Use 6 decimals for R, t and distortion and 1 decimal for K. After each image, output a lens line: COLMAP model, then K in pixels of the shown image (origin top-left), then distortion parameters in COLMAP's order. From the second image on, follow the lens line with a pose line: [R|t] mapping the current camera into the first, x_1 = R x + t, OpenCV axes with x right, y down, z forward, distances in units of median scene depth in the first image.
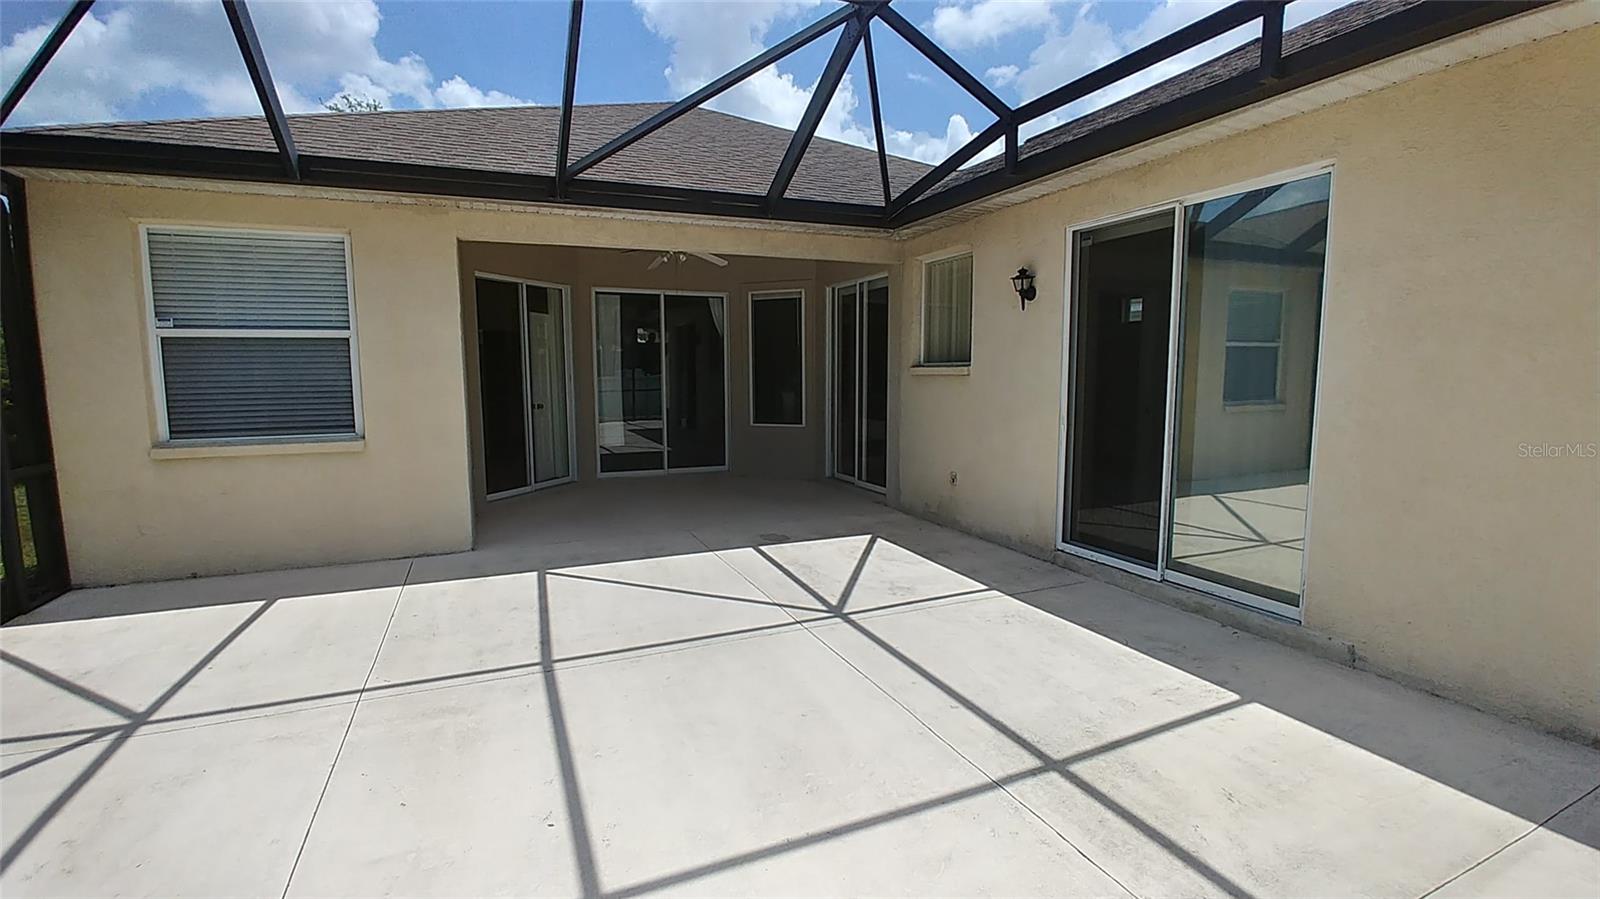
lens RADIAL K [[706.7, 0, 800.0], [0, 706.7, 449.5], [0, 0, 1]] dist [-0.002849, -0.000318]
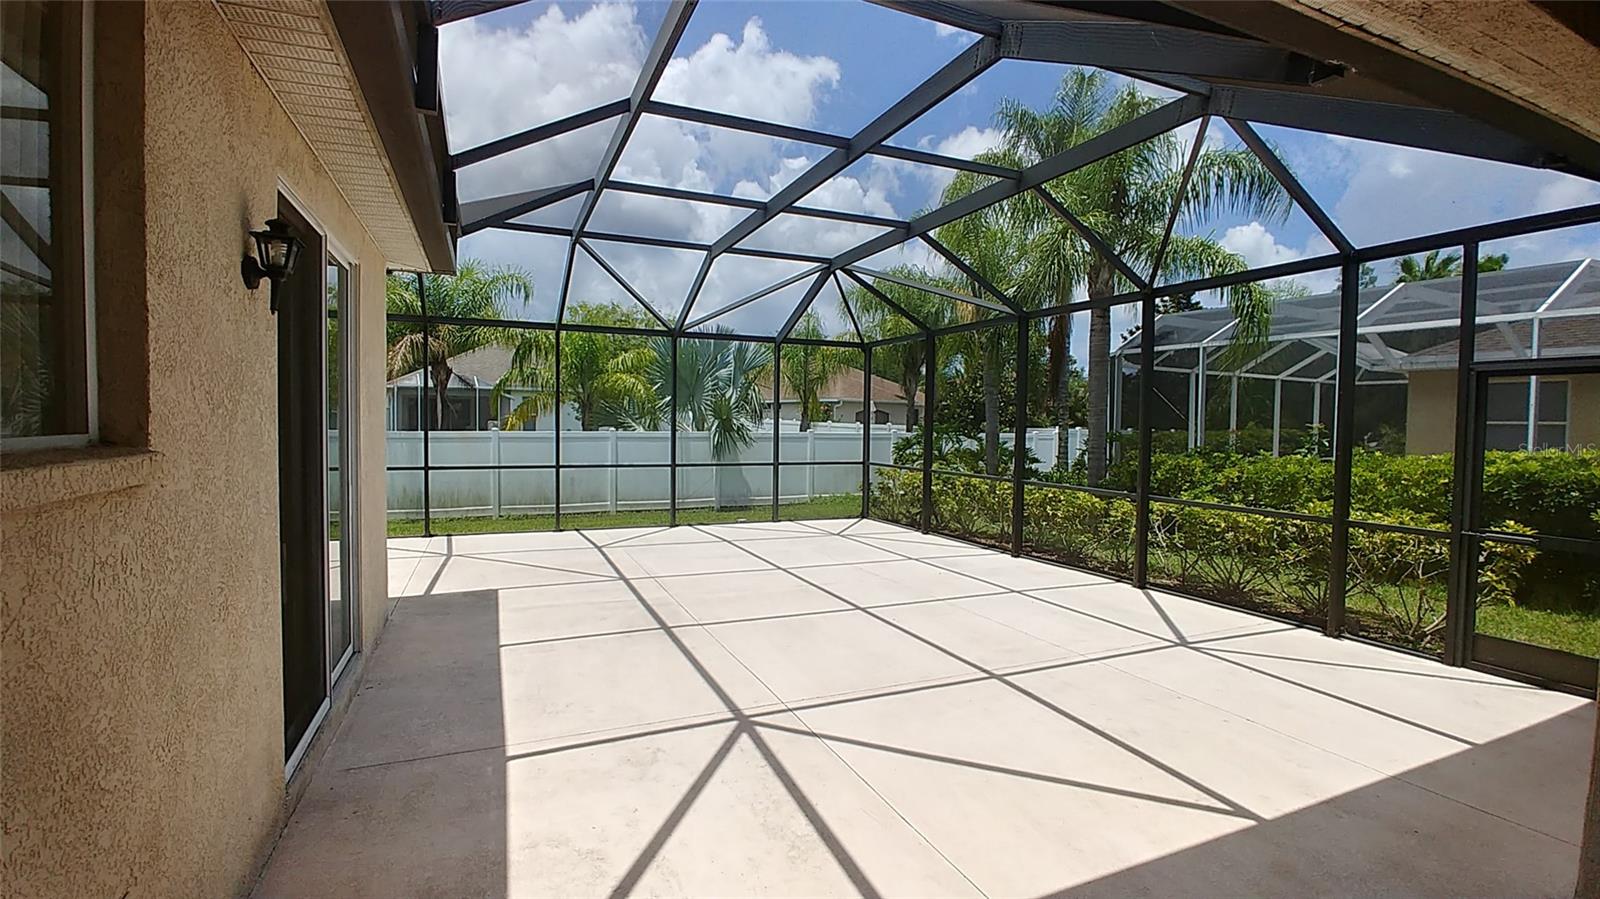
lens RADIAL K [[706.7, 0, 800.0], [0, 706.7, 449.5], [0, 0, 1]] dist [-0.002849, -0.000318]
pose [[-0.999978, -0.006296, -0.002117, -0.011034], [-0.006549, 0.987830, 0.155401, -0.241654], [0.001113, 0.155412, -0.987849, 1.880741]]
